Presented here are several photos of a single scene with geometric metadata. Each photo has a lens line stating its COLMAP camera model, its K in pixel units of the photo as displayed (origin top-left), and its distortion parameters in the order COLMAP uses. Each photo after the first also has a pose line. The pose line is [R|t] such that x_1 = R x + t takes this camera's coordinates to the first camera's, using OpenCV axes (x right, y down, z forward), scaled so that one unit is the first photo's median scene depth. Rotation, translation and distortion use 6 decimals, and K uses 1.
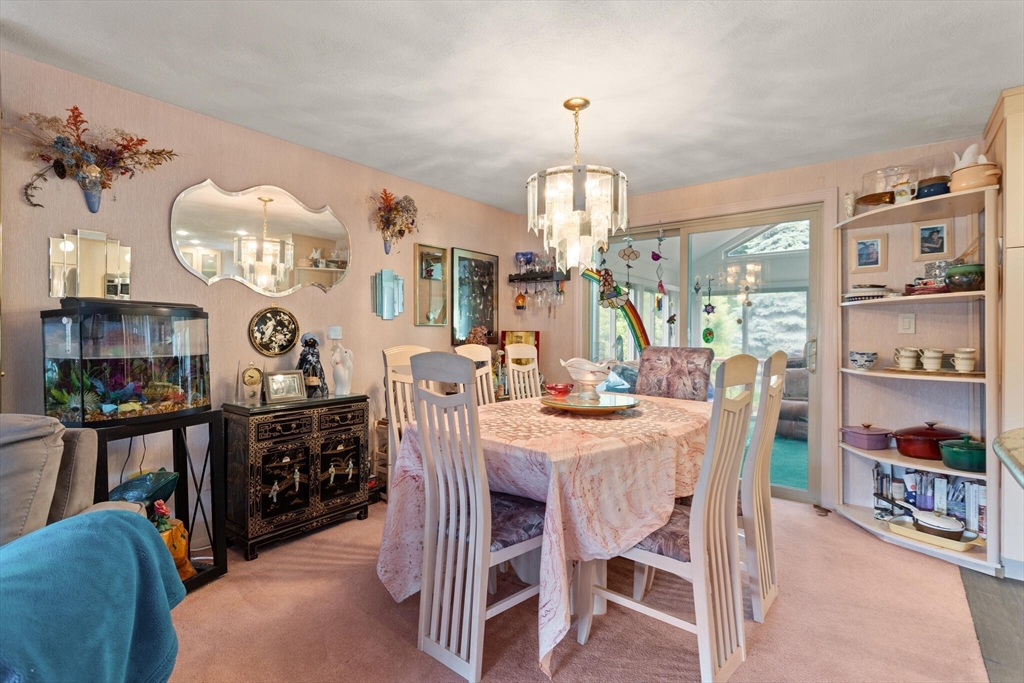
lens RADIAL K [[487.8, 0, 510.0], [0, 487.8, 336.6], [0, 0, 1]] dist [0.002966, 0.002967]
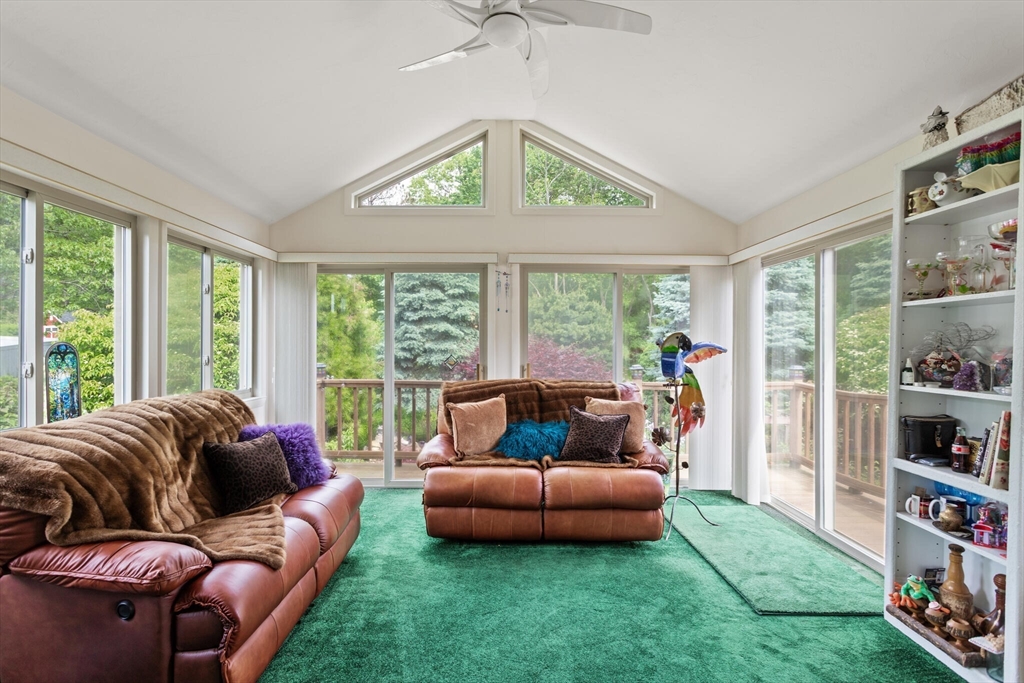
lens RADIAL K [[487.8, 0, 508.5], [0, 487.8, 343.5], [0, 0, 1]] dist [0.002966, 0.002967]
pose [[0.776861, -0.000480, 0.629672, 0.121111], [0.002628, 0.999993, -0.002479, -0.001597], [-0.629667, 0.003580, 0.776857, 0.246791]]
